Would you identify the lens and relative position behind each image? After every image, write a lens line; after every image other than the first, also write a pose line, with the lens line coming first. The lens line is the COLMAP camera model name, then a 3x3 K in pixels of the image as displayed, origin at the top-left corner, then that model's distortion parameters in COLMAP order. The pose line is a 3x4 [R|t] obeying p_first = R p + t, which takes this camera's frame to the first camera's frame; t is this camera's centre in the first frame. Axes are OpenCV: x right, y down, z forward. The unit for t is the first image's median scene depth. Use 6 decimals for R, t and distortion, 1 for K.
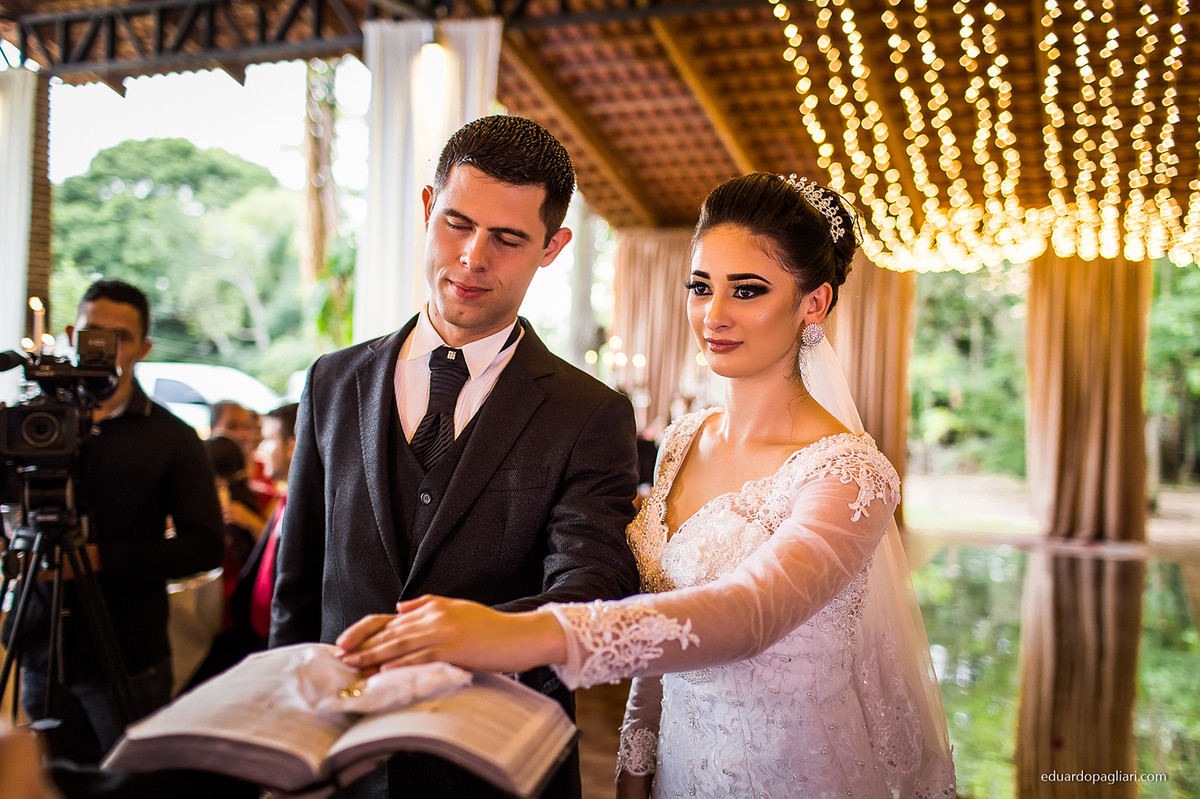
lens RADIAL K [[1248.5, 0, 626.0], [0, 1248.5, 351.3], [0, 0, 1]] dist [0.000105, 0.015473]
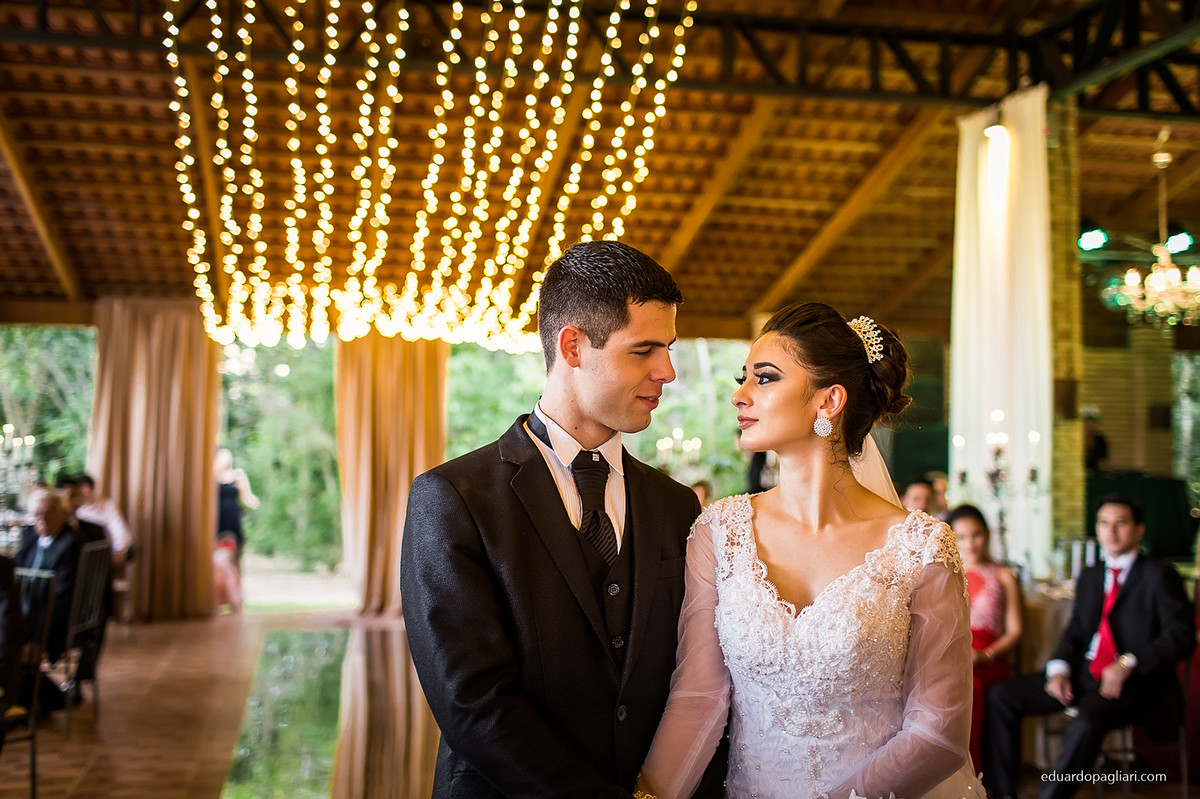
lens RADIAL K [[1248.5, 0, 626.0], [0, 1248.5, 351.3], [0, 0, 1]] dist [0.000105, 0.015473]
pose [[0.817541, 0.030339, 0.575071, -0.115218], [0.004497, 0.998244, -0.059057, -0.003850], [-0.575853, 0.050868, 0.815969, 0.072876]]
